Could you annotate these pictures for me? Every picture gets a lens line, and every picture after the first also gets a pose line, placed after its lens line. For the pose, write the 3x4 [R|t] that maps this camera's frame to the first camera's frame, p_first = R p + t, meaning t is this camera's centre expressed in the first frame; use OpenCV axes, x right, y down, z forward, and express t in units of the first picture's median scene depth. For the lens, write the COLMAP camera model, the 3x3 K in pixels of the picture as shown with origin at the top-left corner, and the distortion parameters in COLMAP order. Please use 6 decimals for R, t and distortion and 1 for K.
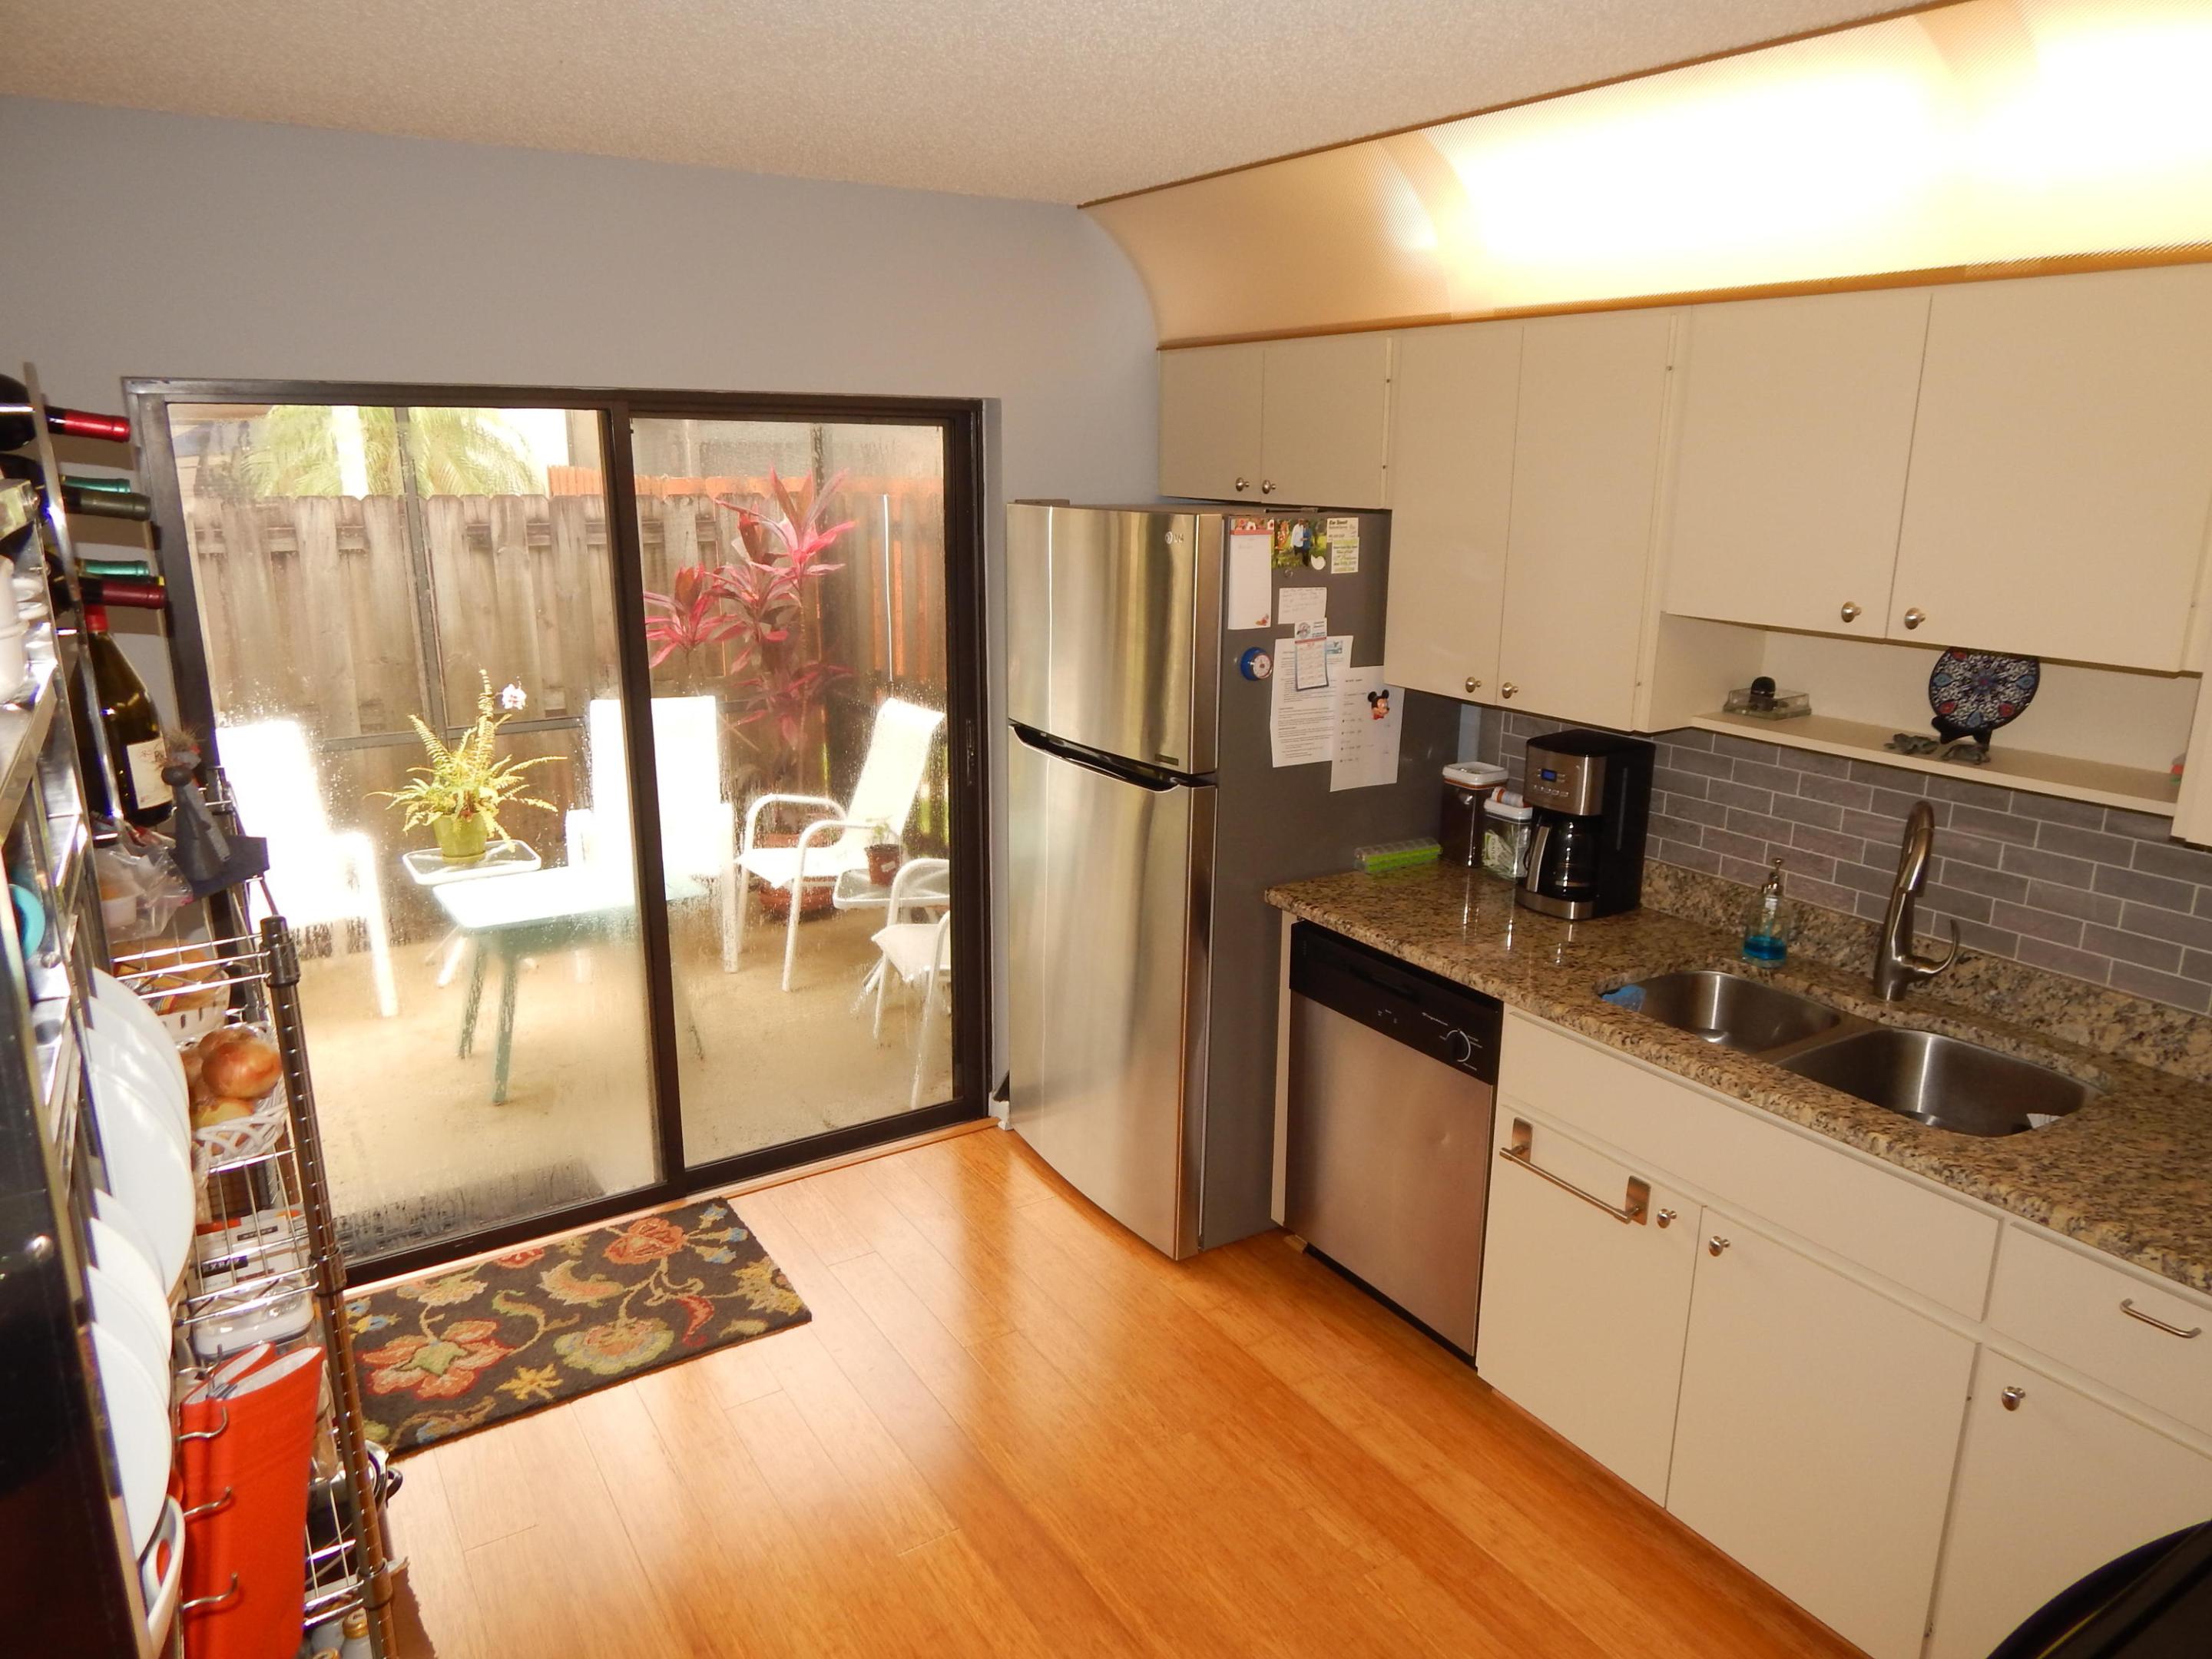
lens RADIAL K [[1458.9, 0, 1108.4], [0, 1458.9, 819.2], [0, 0, 1]] dist [0.007144, -0.005317]
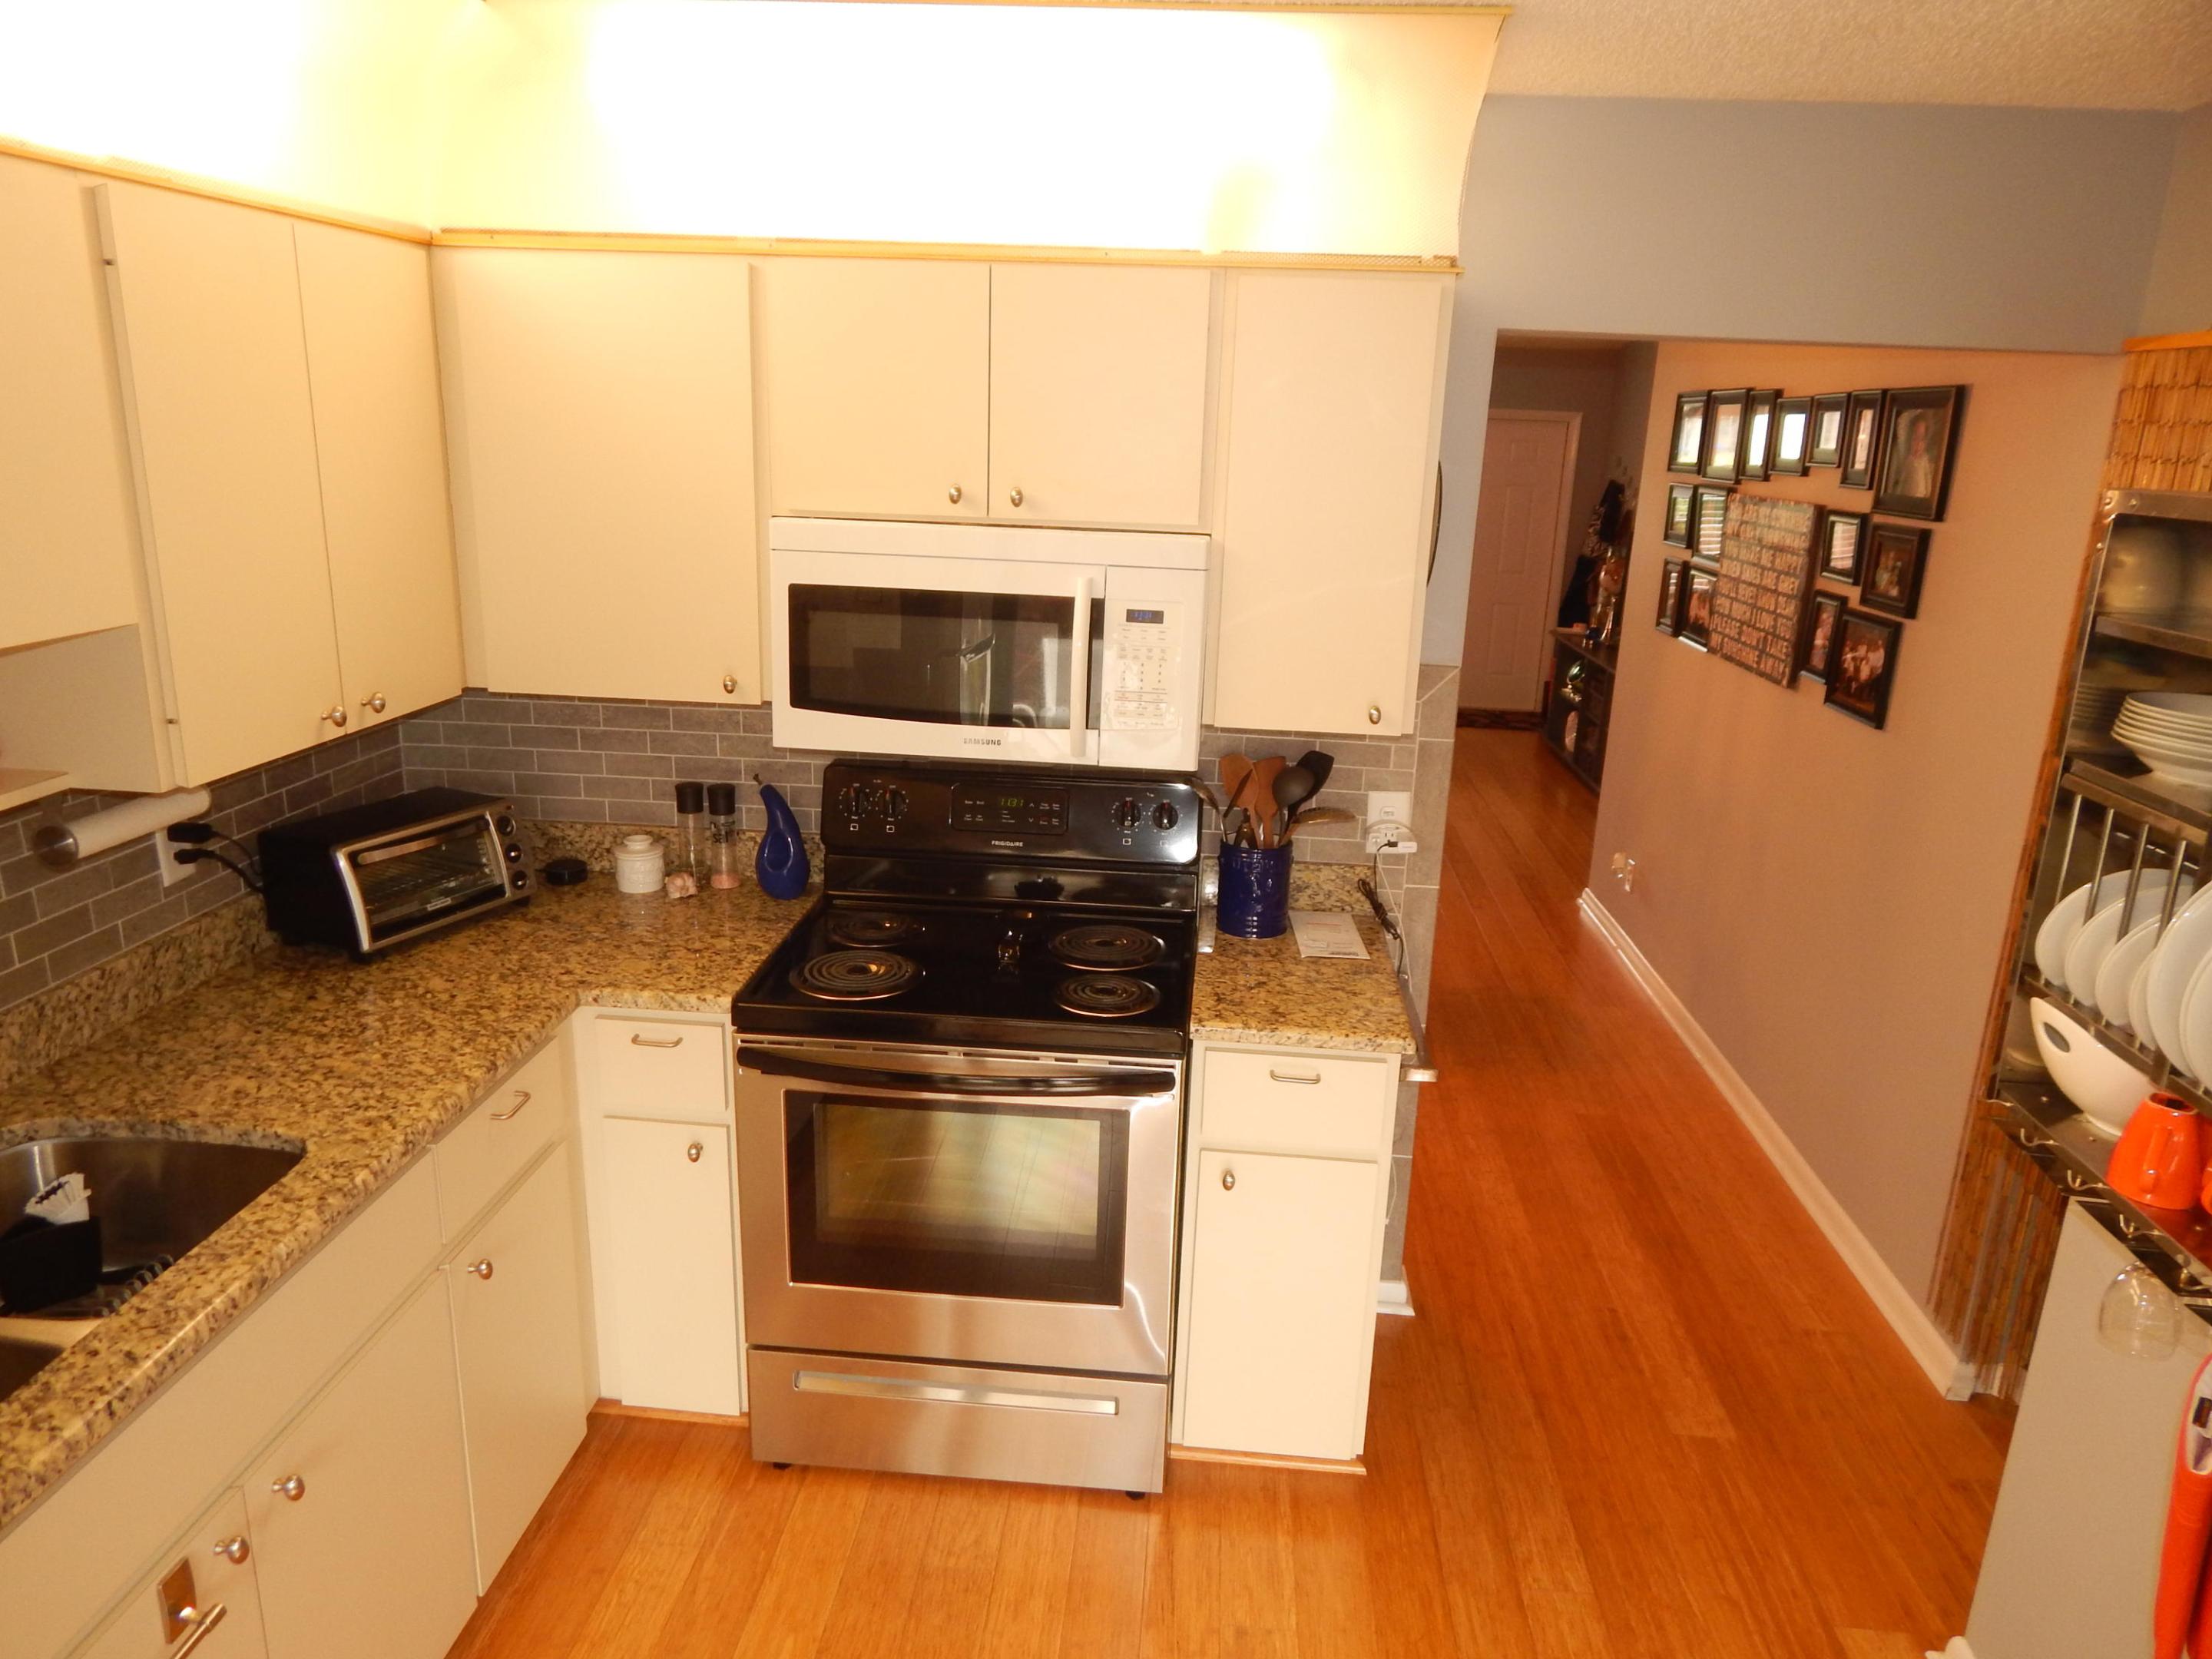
lens RADIAL K [[1458.9, 0, 1108.4], [0, 1458.9, 819.2], [0, 0, 1]] dist [0.007144, -0.005317]
pose [[-0.796174, -0.193213, 0.573390, -0.242995], [0.114996, 0.882054, 0.456899, -0.268154], [-0.594040, 0.429709, -0.680049, 1.030992]]
